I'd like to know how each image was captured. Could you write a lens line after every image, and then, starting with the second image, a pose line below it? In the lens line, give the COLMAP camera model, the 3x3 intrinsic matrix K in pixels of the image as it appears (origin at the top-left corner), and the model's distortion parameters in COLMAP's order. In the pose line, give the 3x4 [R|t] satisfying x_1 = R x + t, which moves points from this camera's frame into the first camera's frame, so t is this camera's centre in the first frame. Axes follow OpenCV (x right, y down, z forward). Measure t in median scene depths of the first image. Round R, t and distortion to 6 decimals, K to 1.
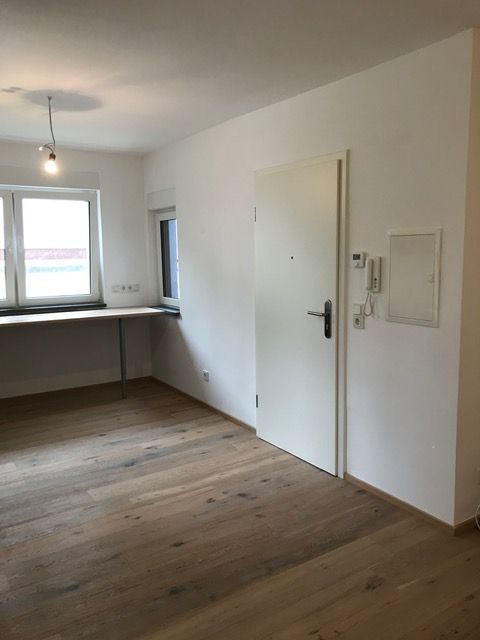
lens RADIAL K [[519.9, 0, 246.0], [0, 519.9, 315.0], [0, 0, 1]] dist [0.015121, -0.017654]
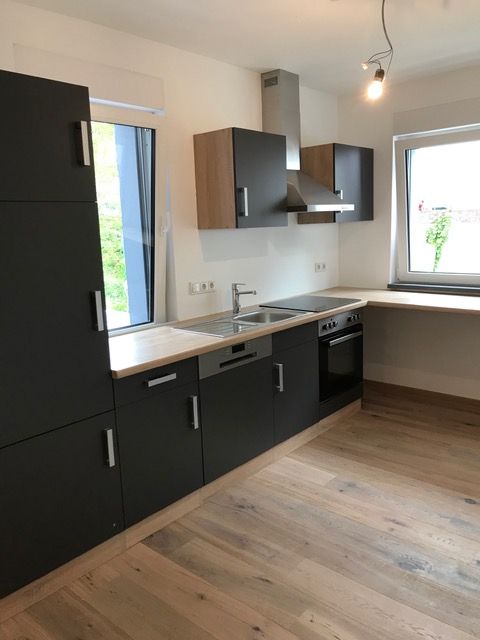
lens RADIAL K [[519.9, 0, 246.0], [0, 519.9, 315.0], [0, 0, 1]] dist [0.015121, -0.017654]
pose [[0.255656, 0.168242, -0.952016, 0.275974], [-0.081167, 0.985000, 0.152274, -0.087074], [0.963355, 0.038342, 0.265476, 0.667723]]
